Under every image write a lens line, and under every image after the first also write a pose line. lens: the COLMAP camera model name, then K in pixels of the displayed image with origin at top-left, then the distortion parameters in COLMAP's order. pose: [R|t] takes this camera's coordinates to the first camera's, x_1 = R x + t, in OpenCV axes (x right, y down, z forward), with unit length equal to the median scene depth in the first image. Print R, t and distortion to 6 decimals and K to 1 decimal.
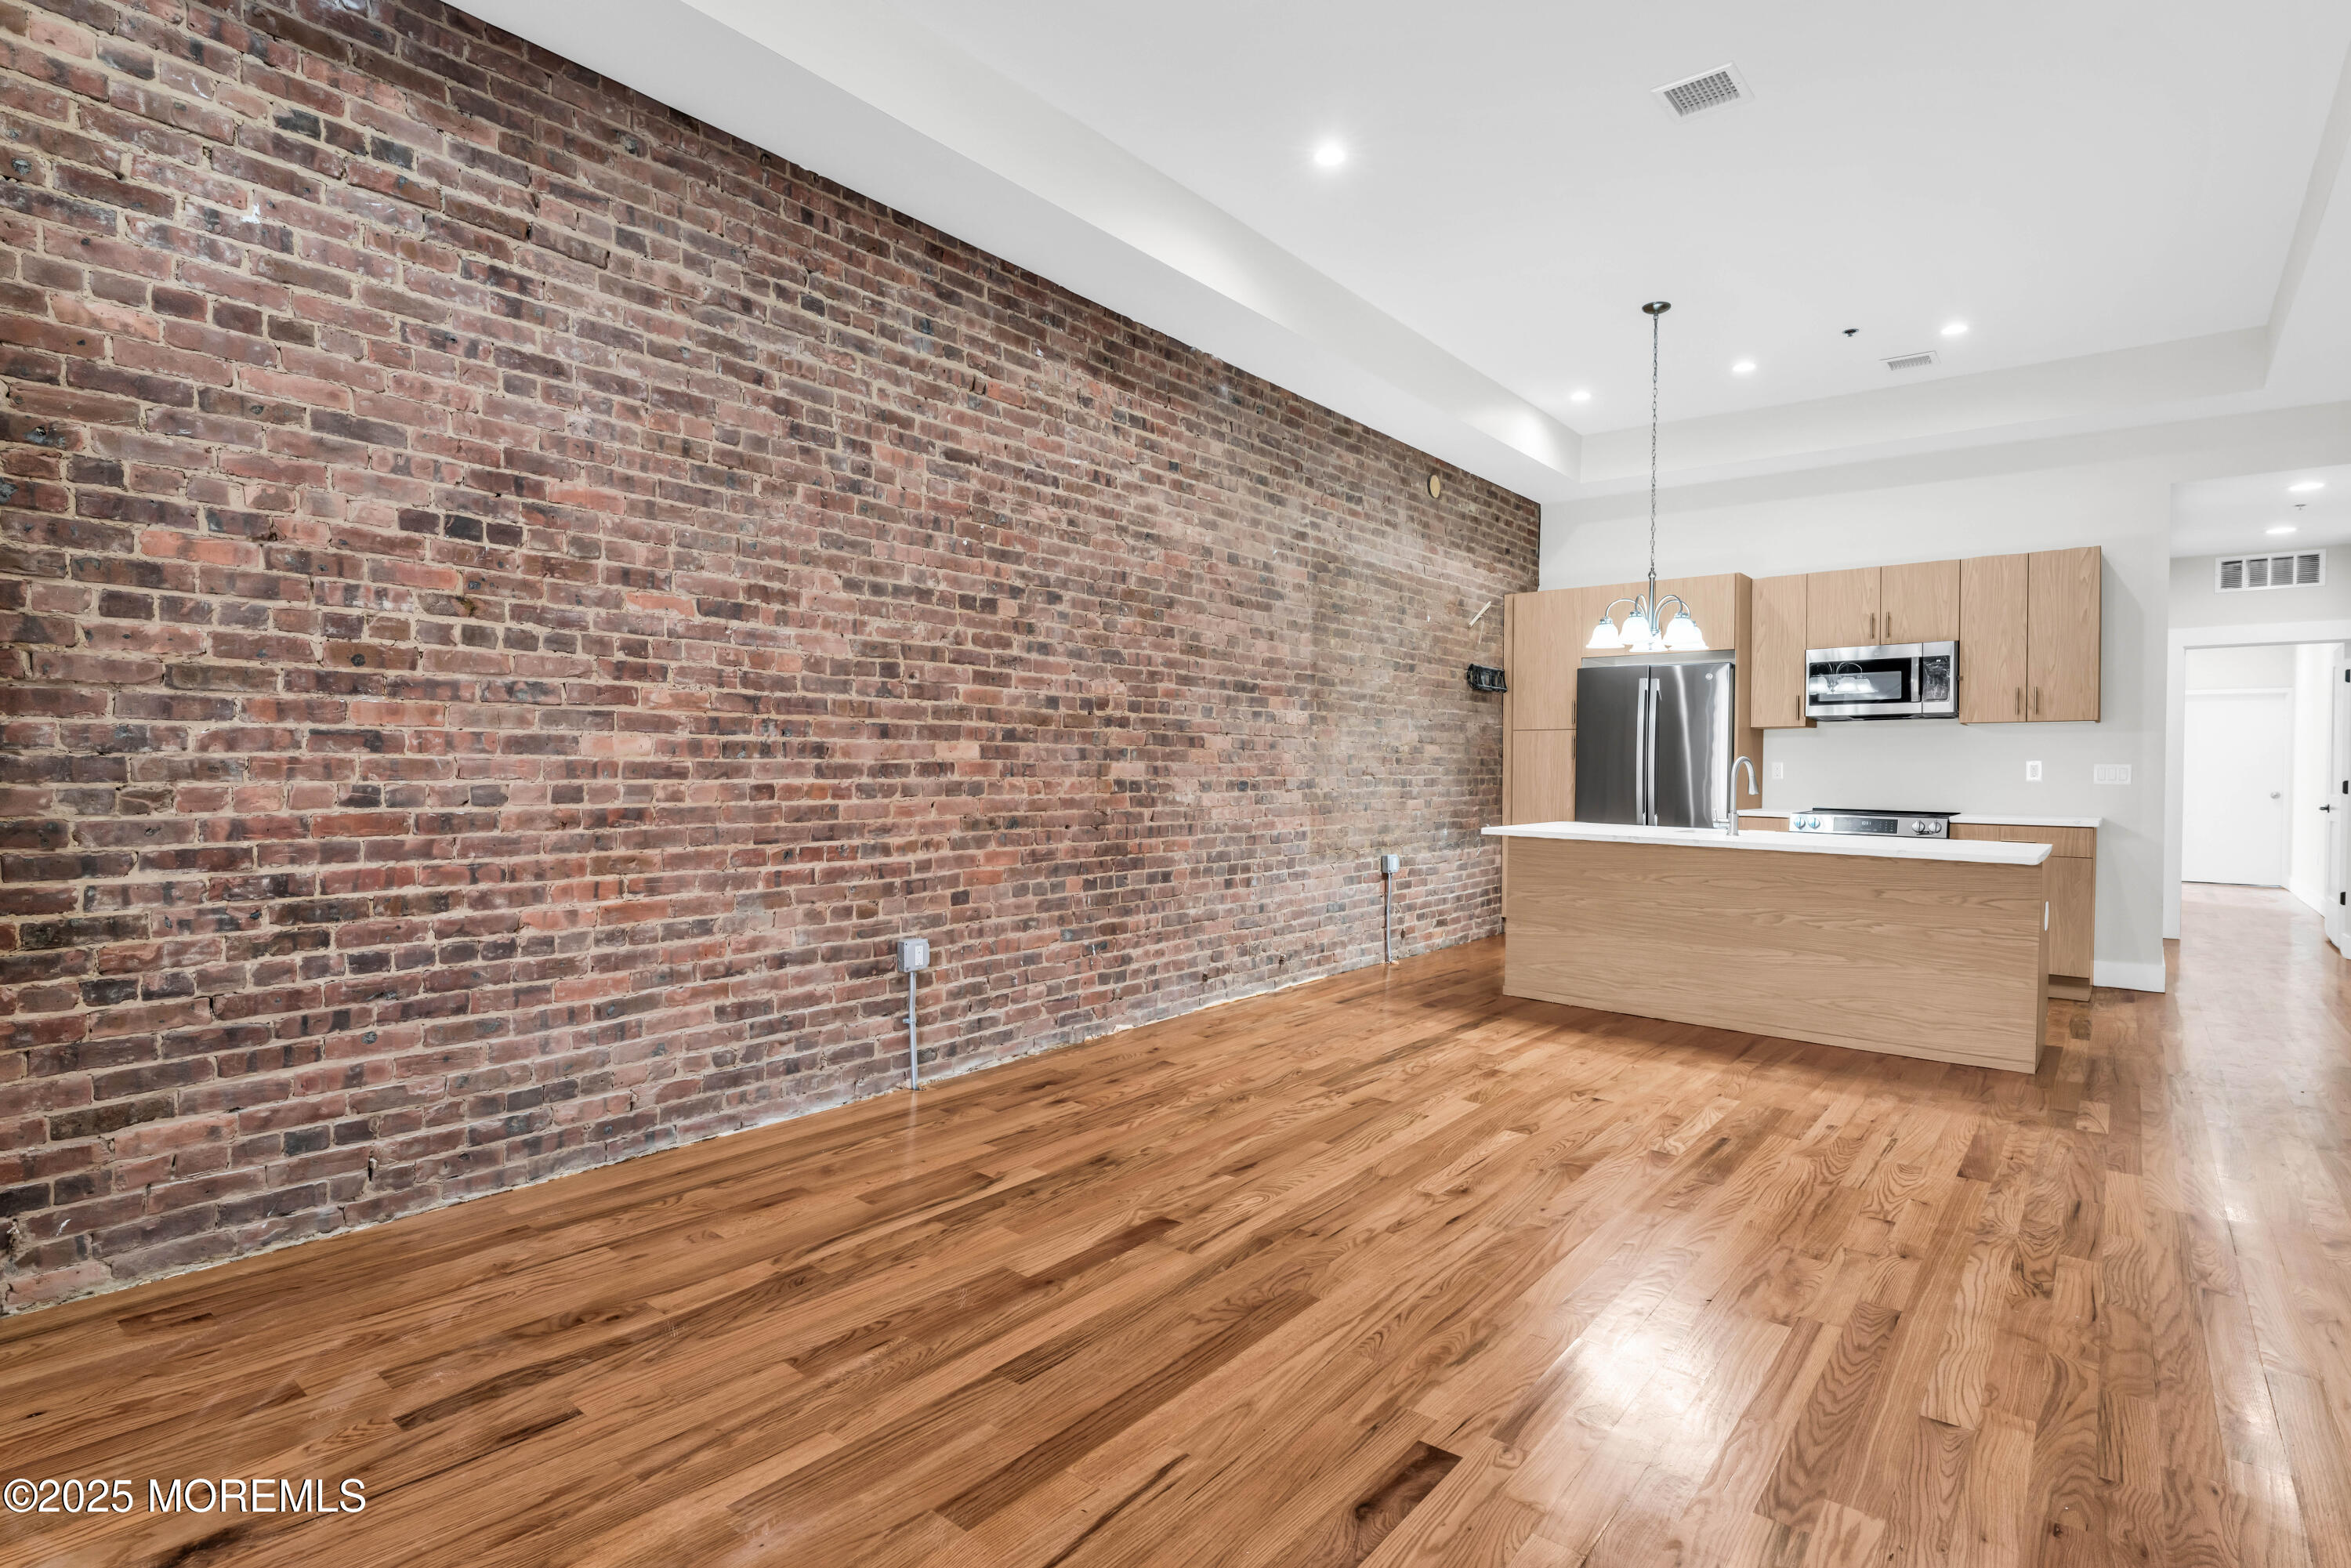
lens RADIAL K [[1176.3, 0, 1177.0], [0, 1176.3, 786.5], [0, 0, 1]] dist [0.000603, 0.000053]
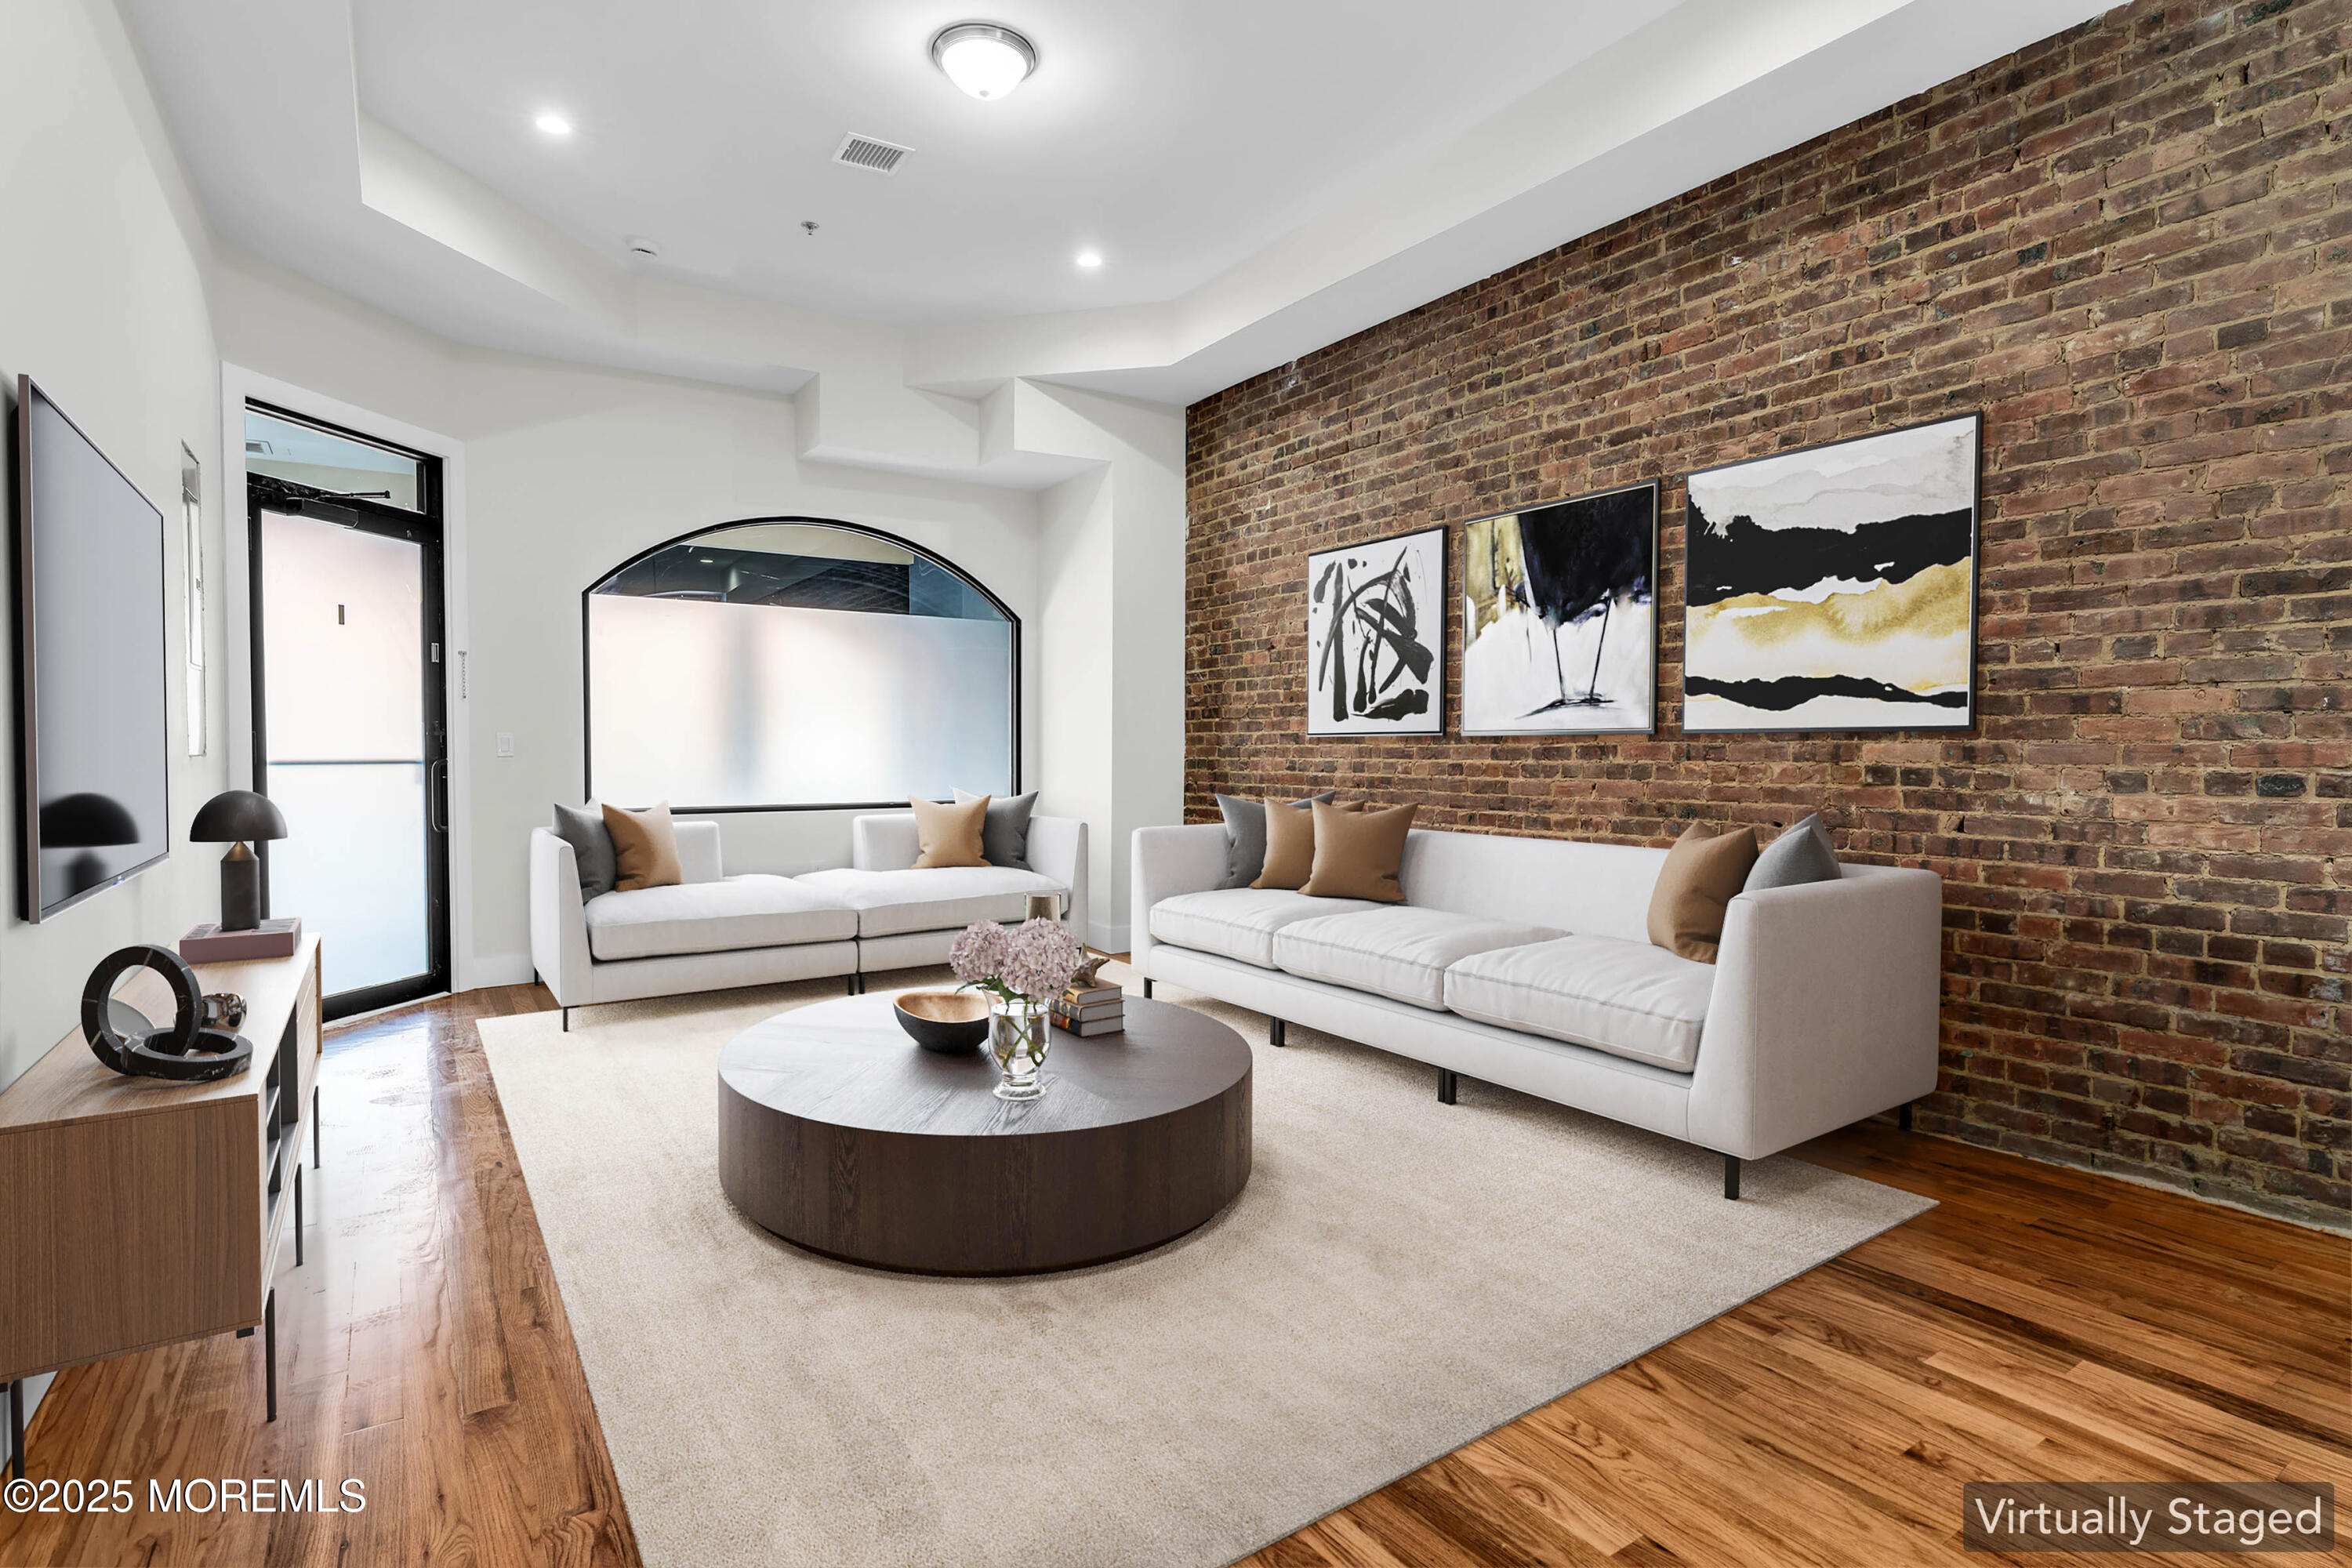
lens RADIAL K [[1176.8, 0, 1154.4], [0, 1176.8, 782.7], [0, 0, 1]] dist [0.000603, 0.000053]
pose [[-0.312774, 0.018853, -0.949640, 0.761760], [-0.019003, 0.999479, 0.026101, -0.006374], [0.949637, 0.026210, -0.312253, 0.807655]]
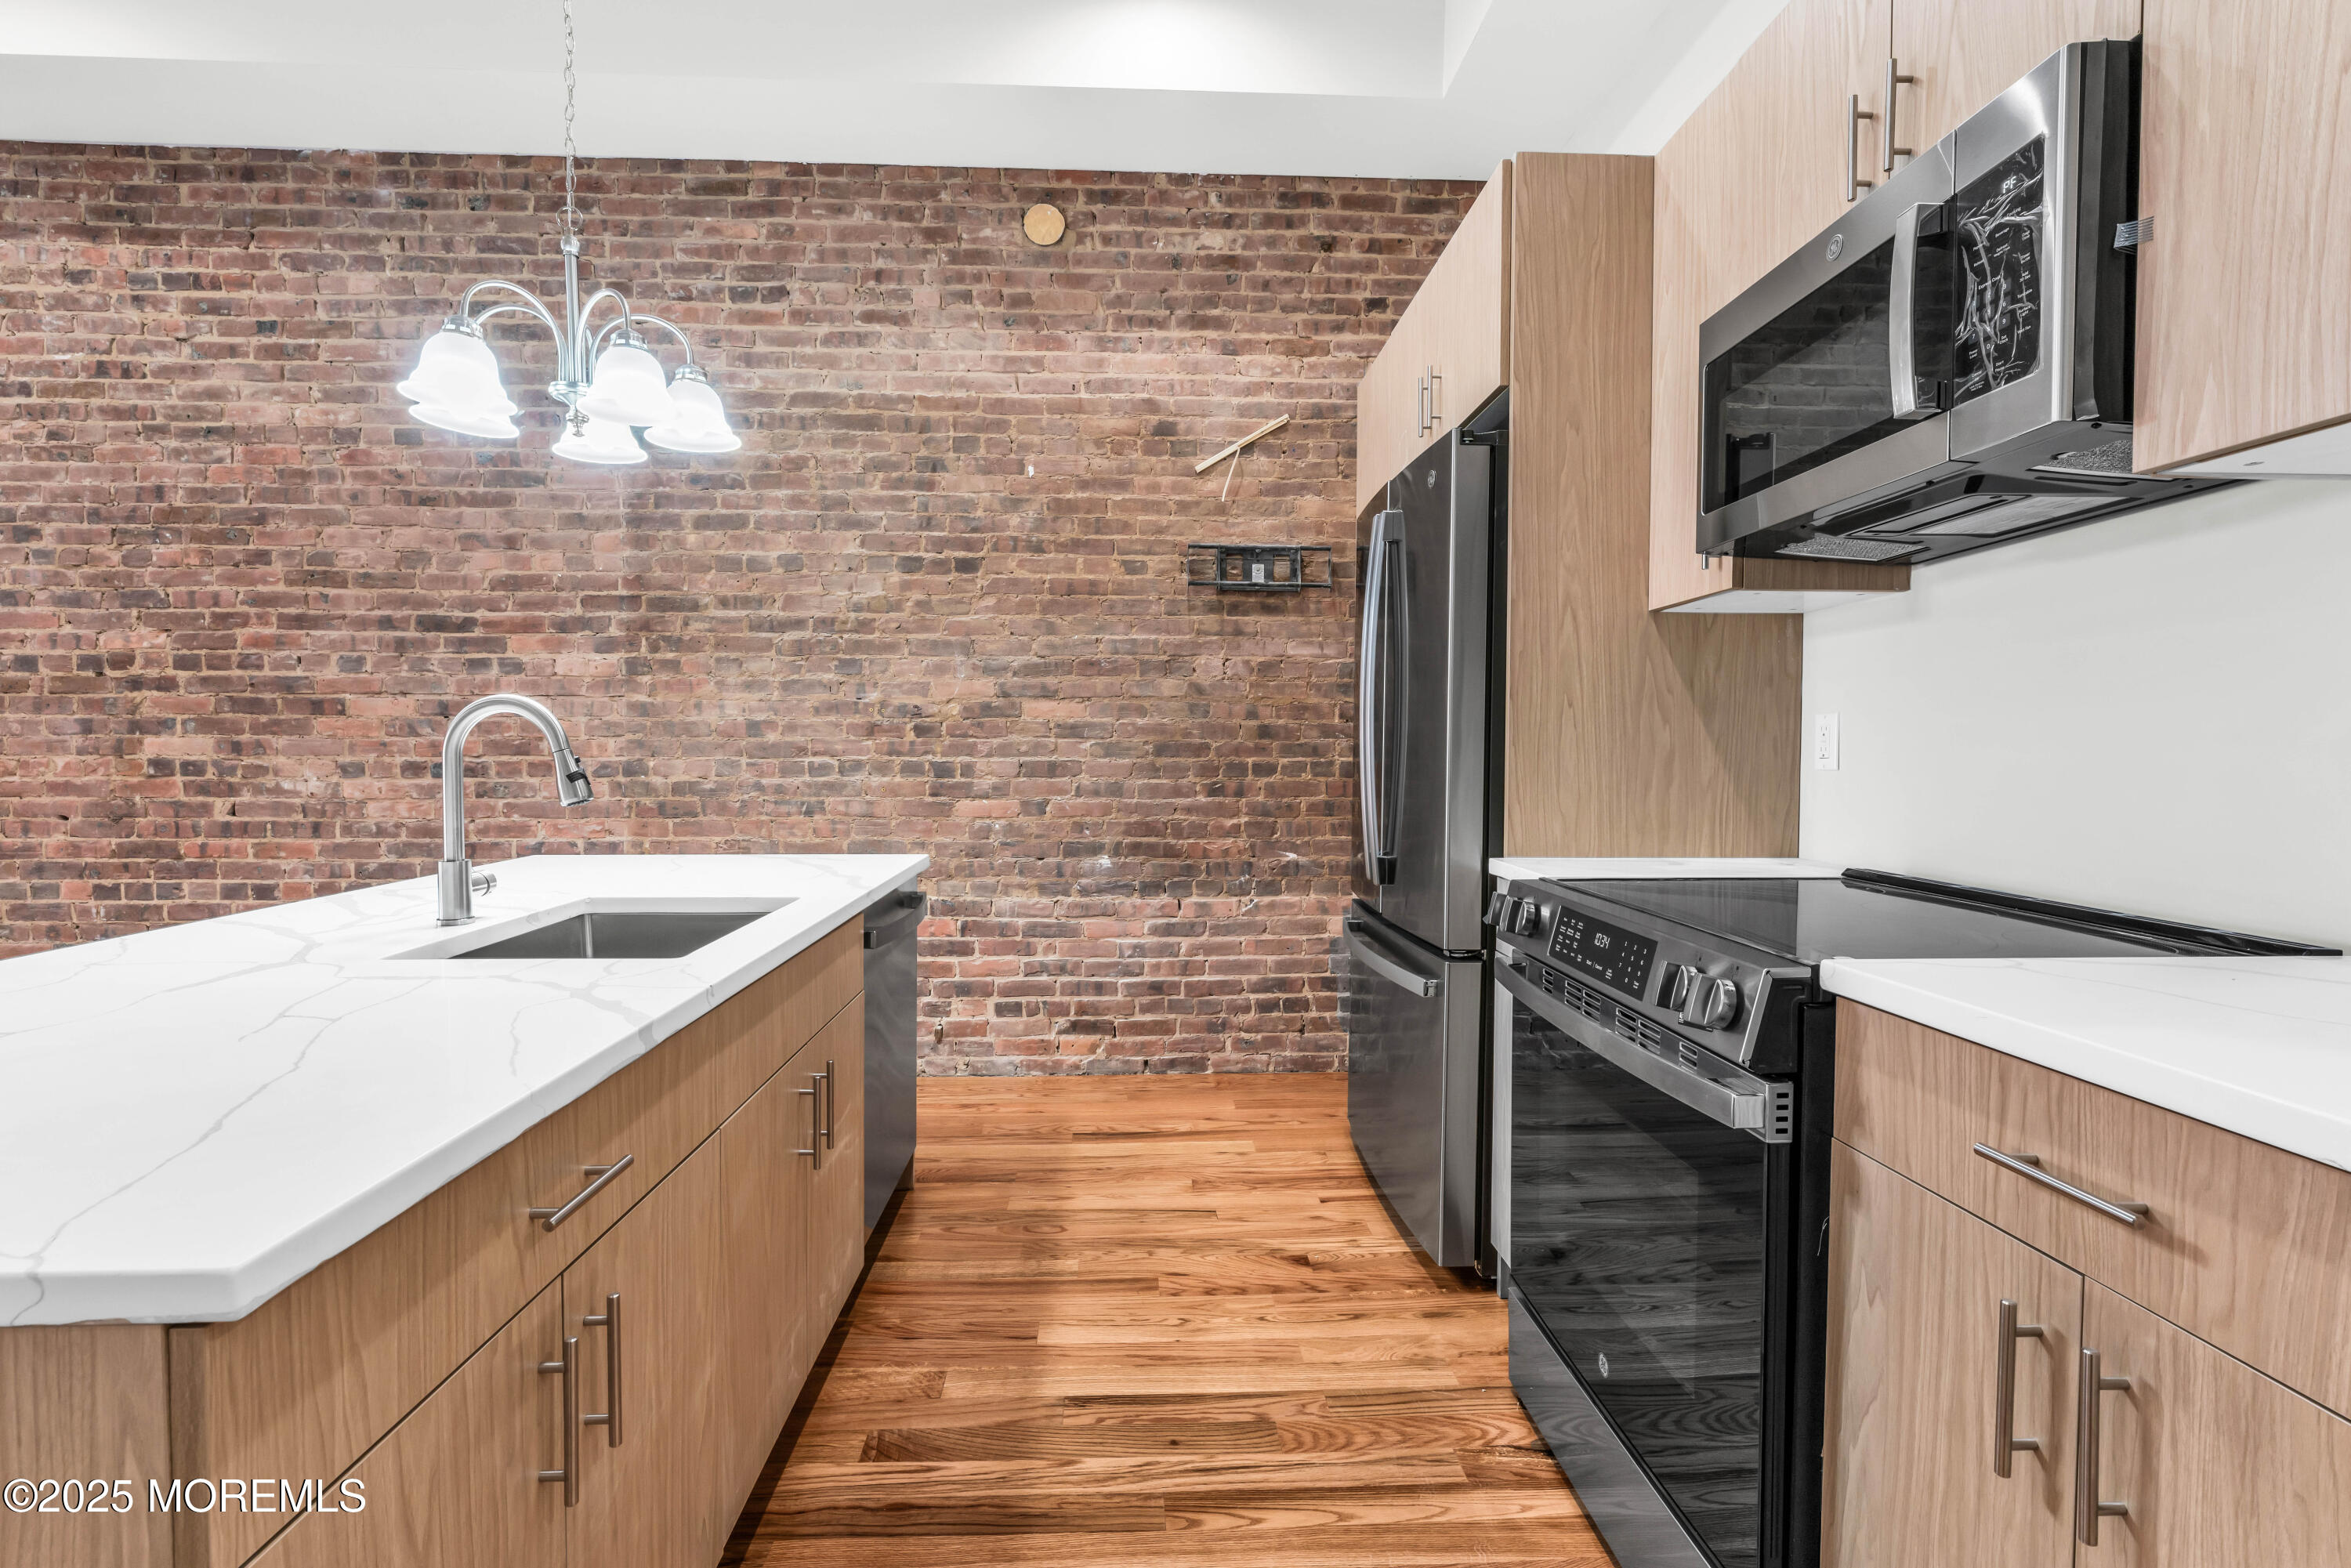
lens RADIAL K [[1088.5, 0, 1173.1], [0, 1088.5, 787.4], [0, 0, 1]] dist [-0.001385, -0.000723]
pose [[0.667156, 0.020584, -0.744634, 0.919845], [-0.009978, 0.999775, 0.018697, -0.007295], [0.744851, -0.005043, 0.667211, 1.019958]]
